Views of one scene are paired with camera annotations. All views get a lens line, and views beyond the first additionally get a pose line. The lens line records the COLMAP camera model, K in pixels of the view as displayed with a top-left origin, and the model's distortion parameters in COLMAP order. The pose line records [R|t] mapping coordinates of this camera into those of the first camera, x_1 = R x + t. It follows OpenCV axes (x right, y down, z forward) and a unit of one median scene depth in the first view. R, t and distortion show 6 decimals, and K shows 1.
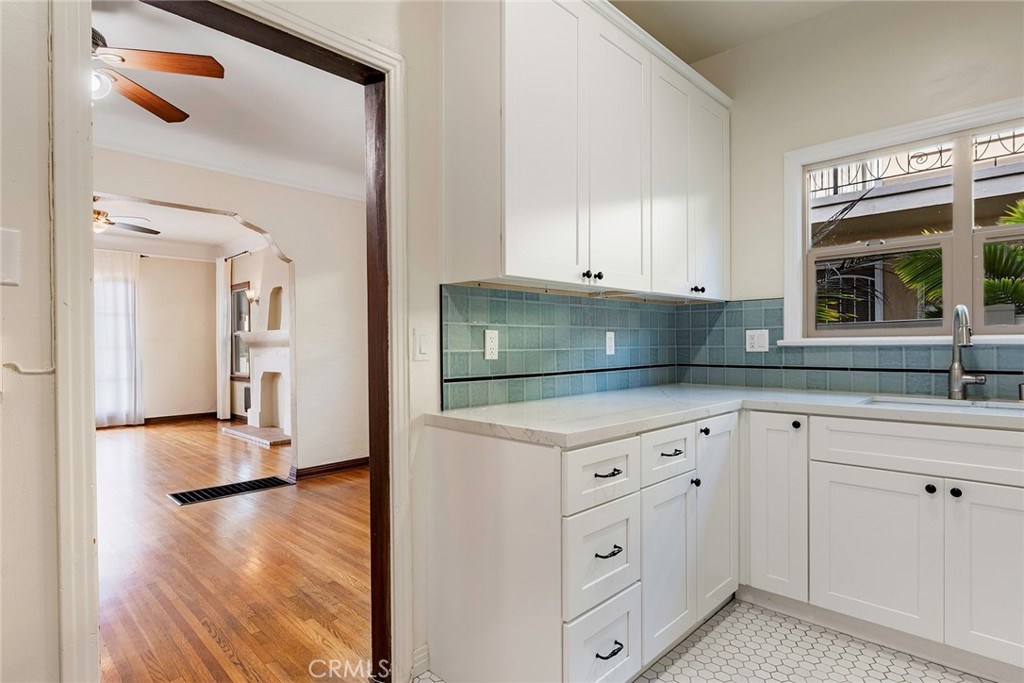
lens RADIAL K [[532.6, 0, 510.1], [0, 532.6, 346.6], [0, 0, 1]] dist [-0.000345, 0.000008]
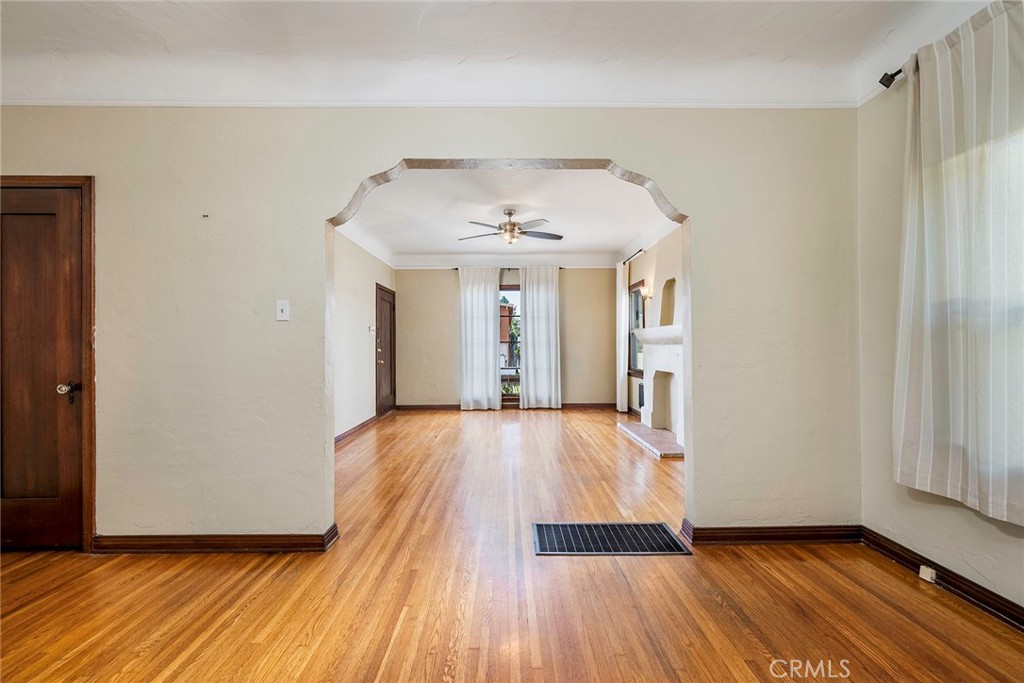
lens RADIAL K [[409.2, 0, 512.0], [0, 409.2, 341.5], [0, 0, 1]] dist [-0.001013, 0.000066]
pose [[0.704576, 0.001572, -0.709627, -0.116571], [-0.004023, 0.999990, -0.001780, -0.001819], [0.709617, 0.004109, 0.704576, 0.281074]]
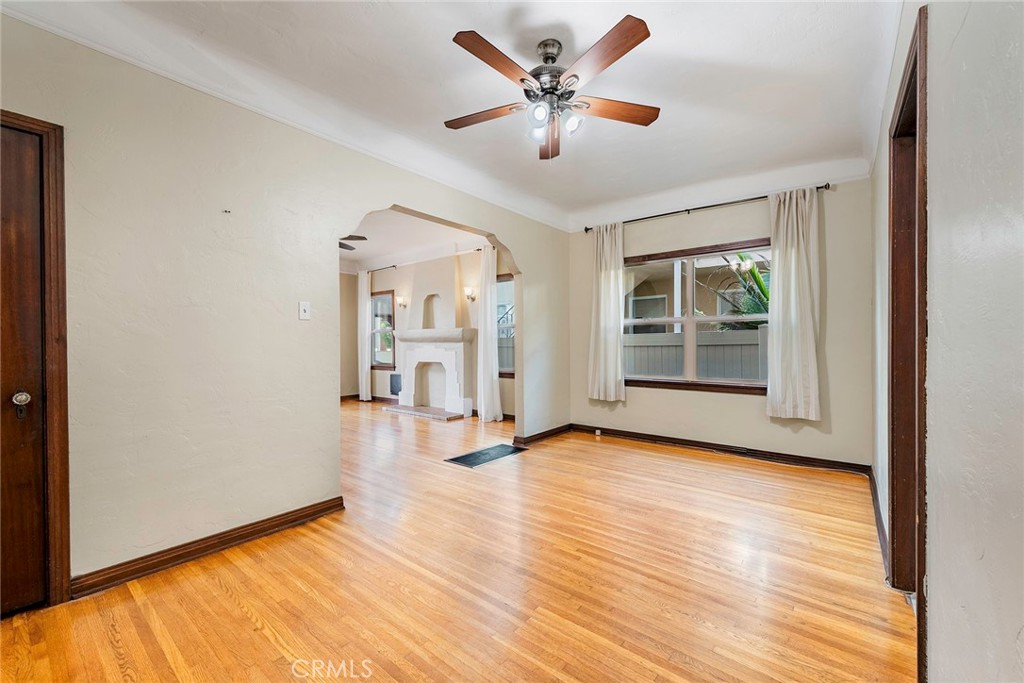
lens RADIAL K [[409.2, 0, 512.0], [0, 409.2, 341.5], [0, 0, 1]] dist [-0.001013, 0.000066]
pose [[0.996235, 0.003382, 0.086630, -0.305856], [-0.003074, 0.999988, -0.003690, 0.002120], [-0.086642, 0.003410, 0.996234, 0.016610]]
